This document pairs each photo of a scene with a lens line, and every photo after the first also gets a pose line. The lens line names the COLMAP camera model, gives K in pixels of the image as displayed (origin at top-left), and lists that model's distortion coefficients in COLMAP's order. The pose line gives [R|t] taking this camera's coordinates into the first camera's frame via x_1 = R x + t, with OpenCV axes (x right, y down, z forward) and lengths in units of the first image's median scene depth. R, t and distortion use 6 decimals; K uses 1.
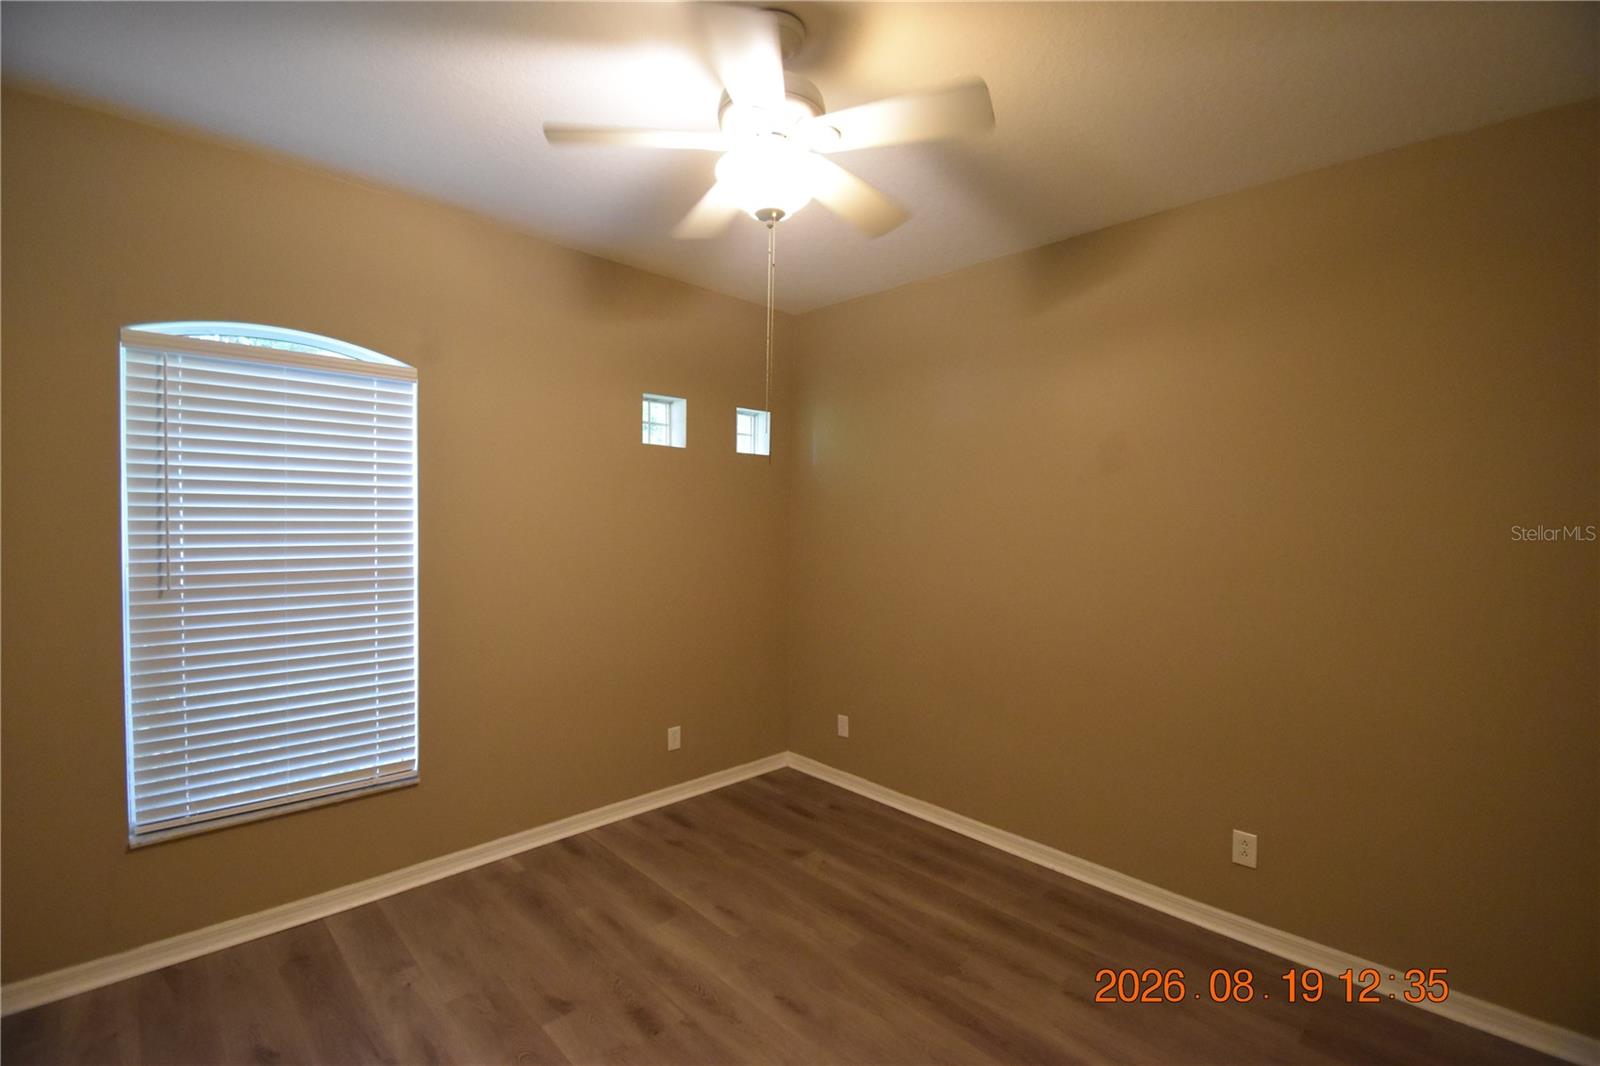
lens RADIAL K [[696.3, 0, 791.8], [0, 696.3, 538.7], [0, 0, 1]] dist [0.010444, -0.014902]
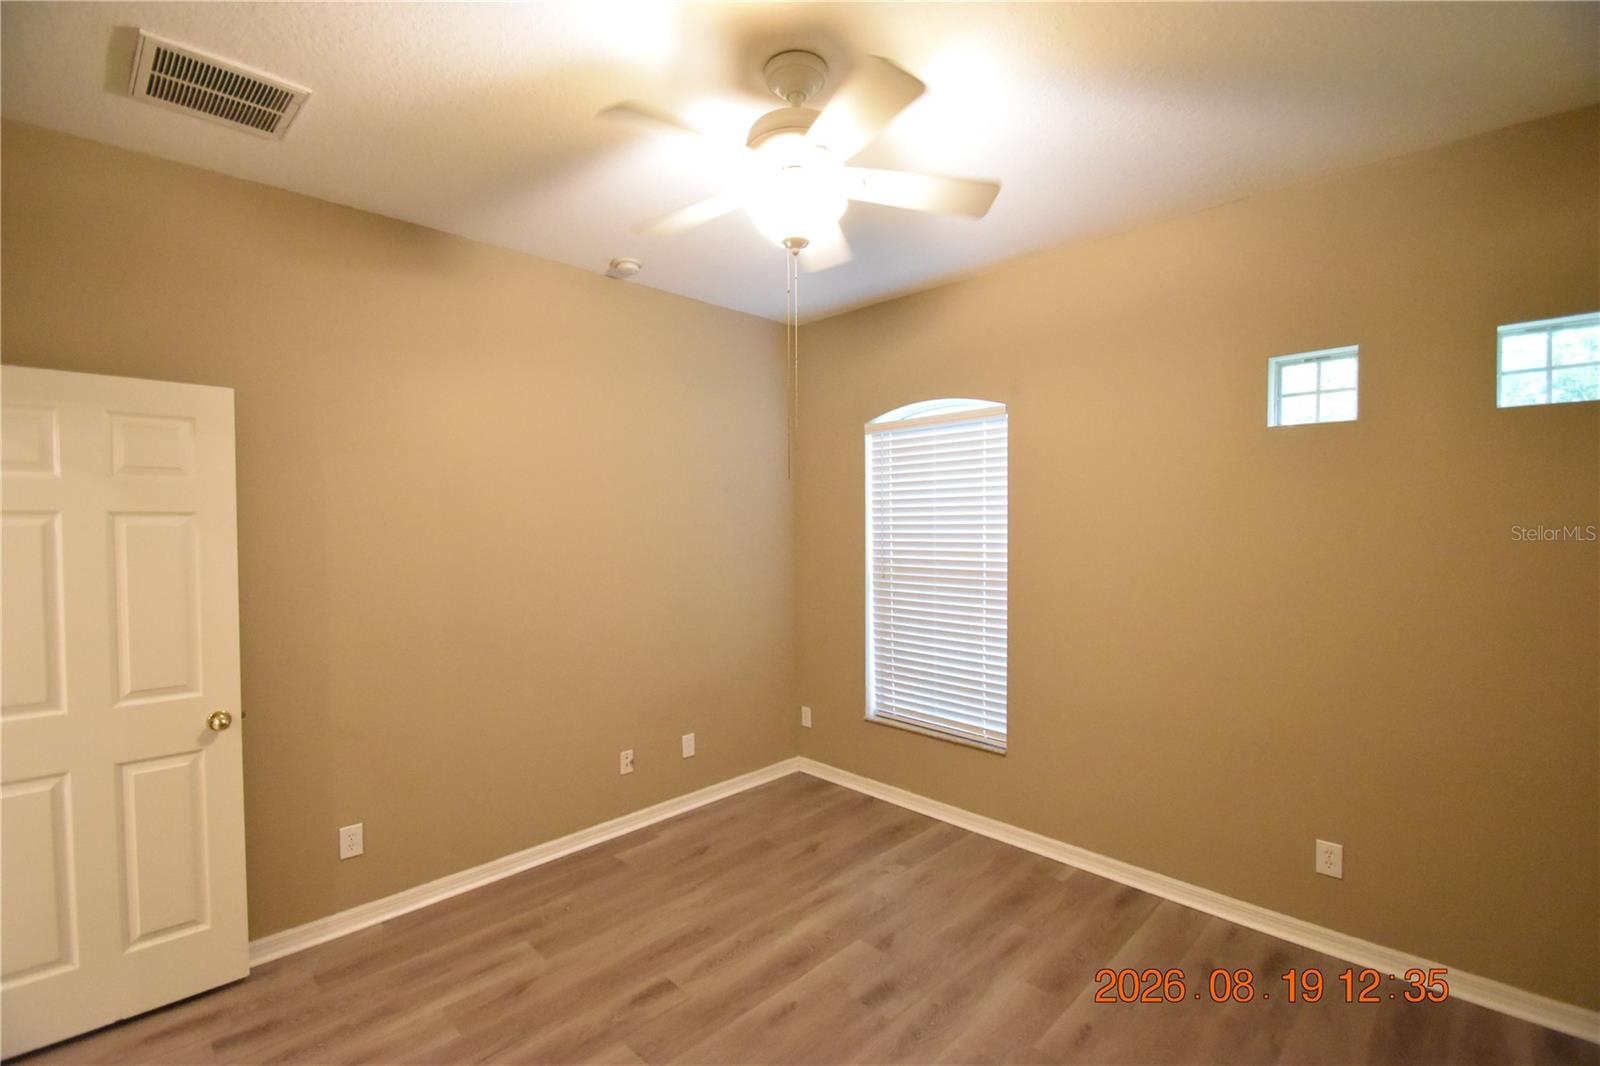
lens RADIAL K [[696.3, 0, 791.8], [0, 696.3, 538.7], [0, 0, 1]] dist [0.010444, -0.014902]
pose [[0.013747, 0.007771, -0.999875, 0.692650], [-0.026507, 0.999621, 0.007405, -0.015522], [0.999554, 0.026402, 0.013948, 0.666109]]
